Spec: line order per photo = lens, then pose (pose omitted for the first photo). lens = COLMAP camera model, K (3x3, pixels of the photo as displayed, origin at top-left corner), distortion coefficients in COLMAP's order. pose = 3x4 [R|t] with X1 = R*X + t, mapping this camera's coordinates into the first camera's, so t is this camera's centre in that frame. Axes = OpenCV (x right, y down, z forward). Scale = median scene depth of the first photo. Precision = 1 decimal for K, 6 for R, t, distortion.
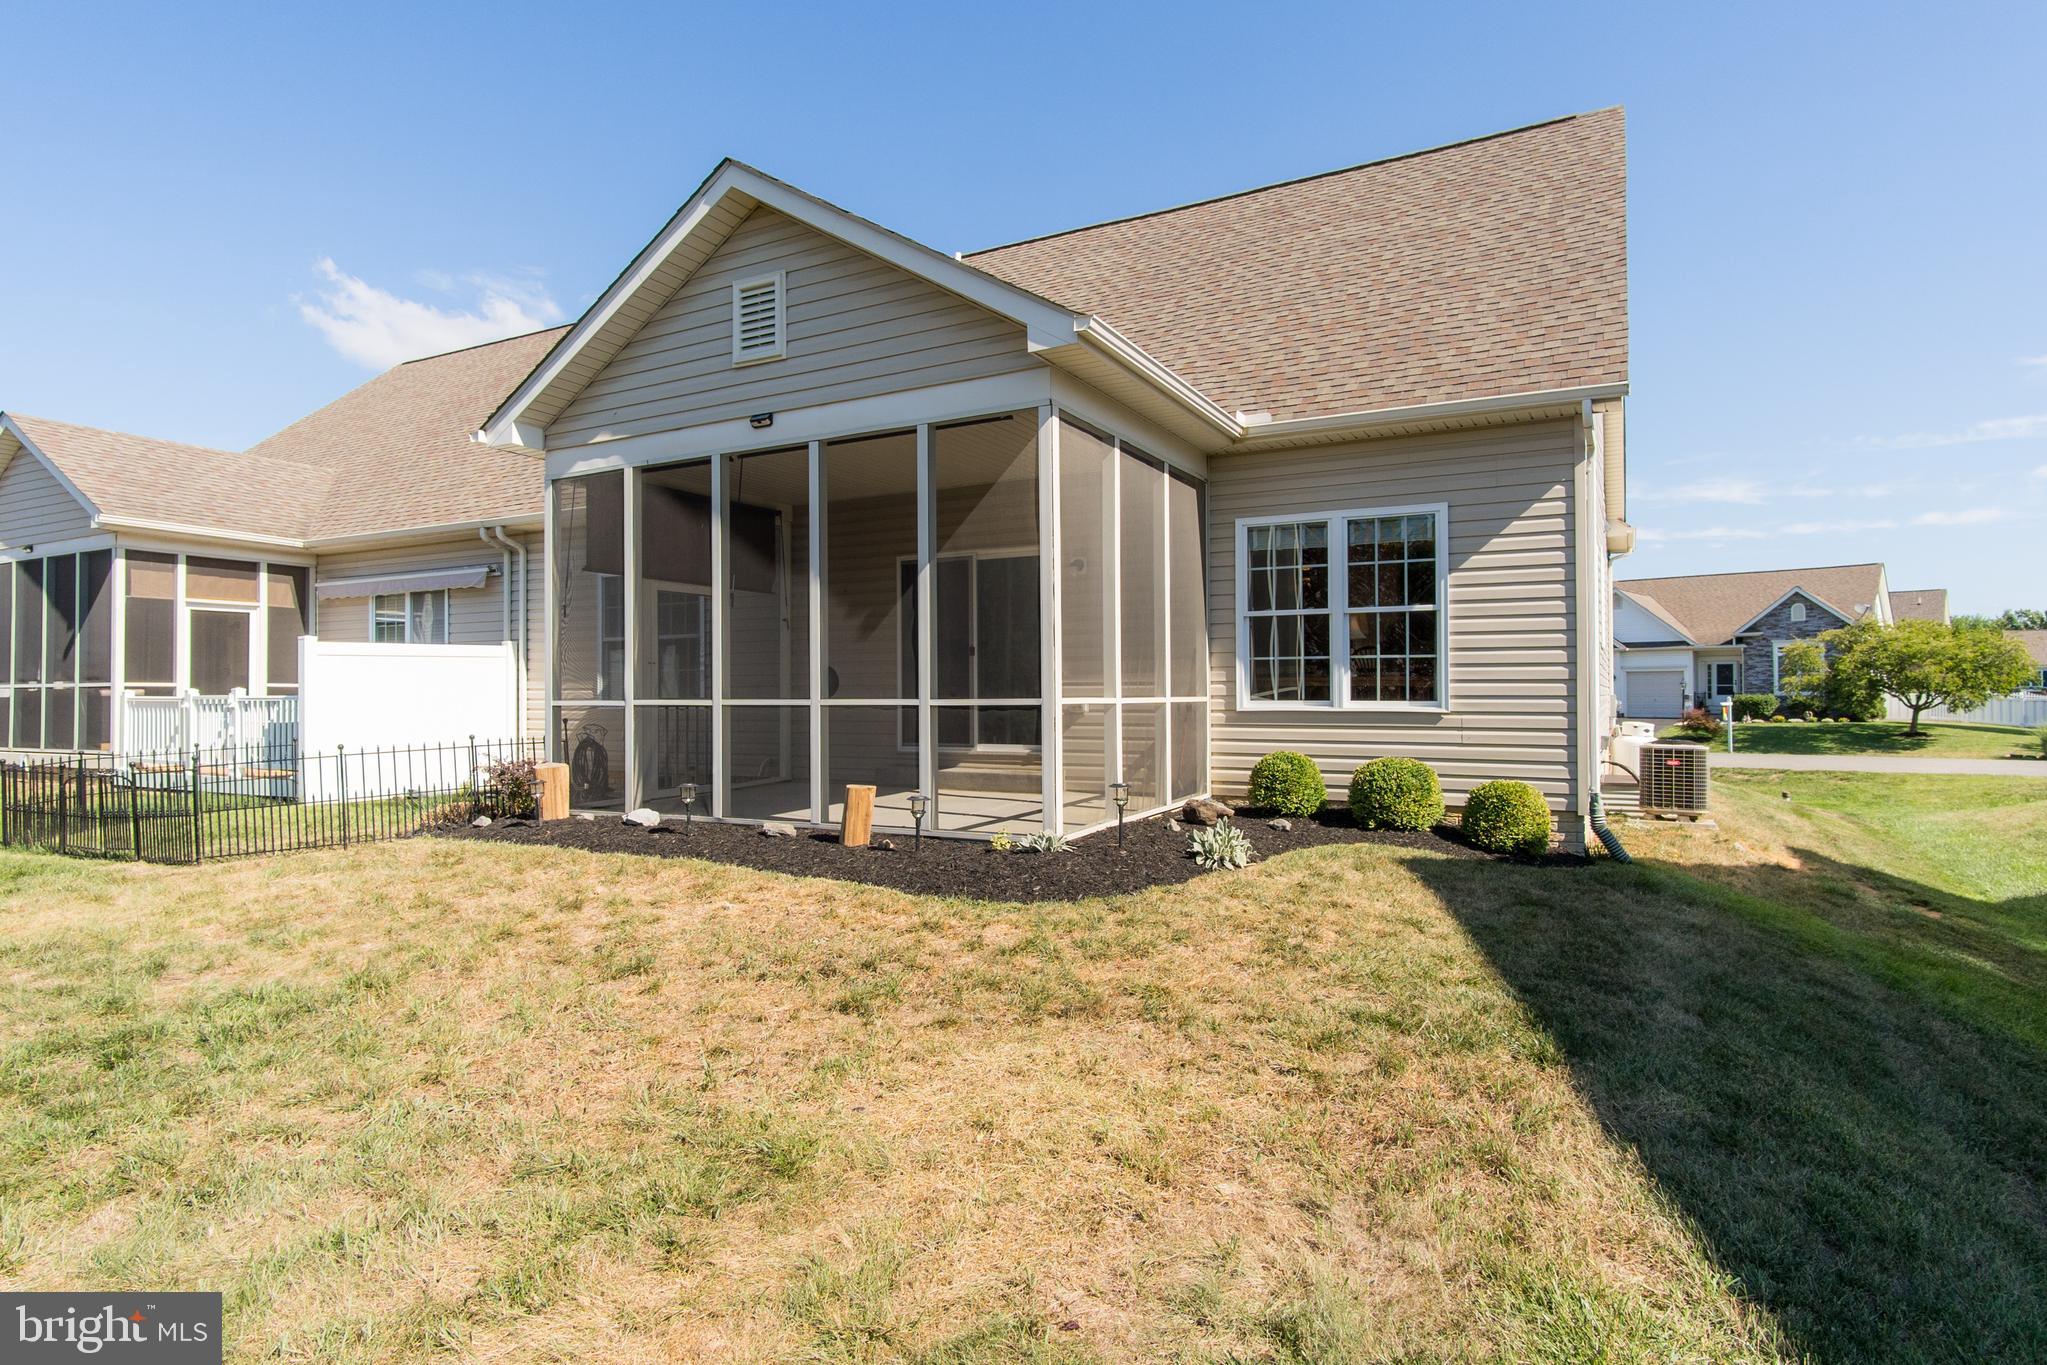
lens RADIAL K [[1106.1, 0, 1034.3], [0, 1106.1, 679.1], [0, 0, 1]] dist [0.004329, 0.000768]
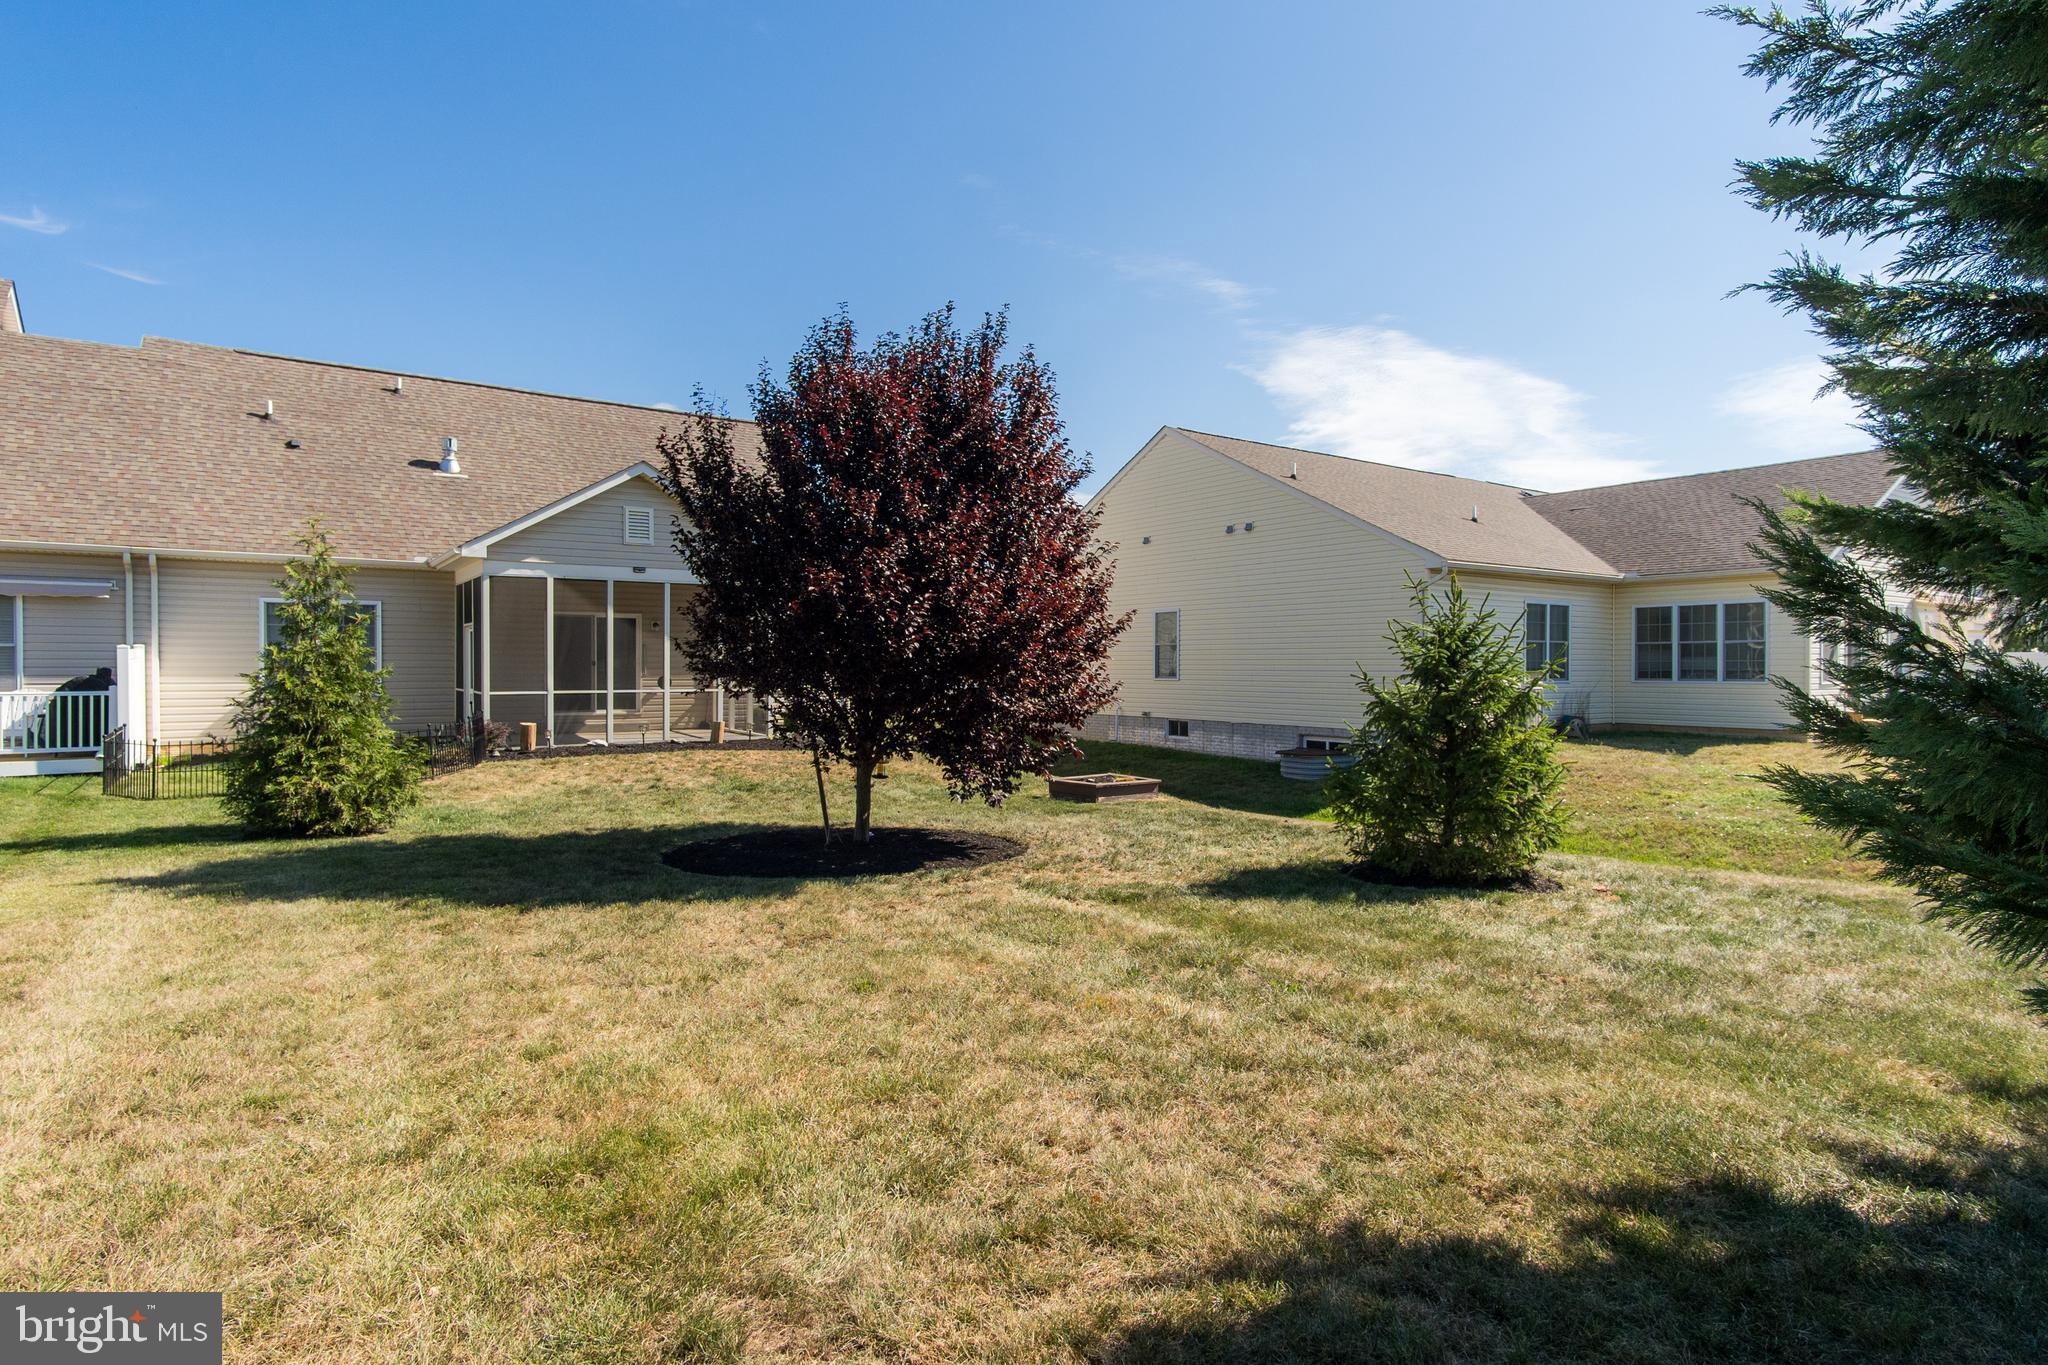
lens RADIAL K [[1118.7, 0, 1041.0], [0, 1118.7, 664.6], [0, 0, 1]] dist [0.005684, 0.000575]
pose [[0.438349, 0.010110, 0.898748, -1.877065], [-0.016466, 0.999859, -0.003217, -0.039258], [-0.898654, -0.013388, 0.438453, -0.742442]]
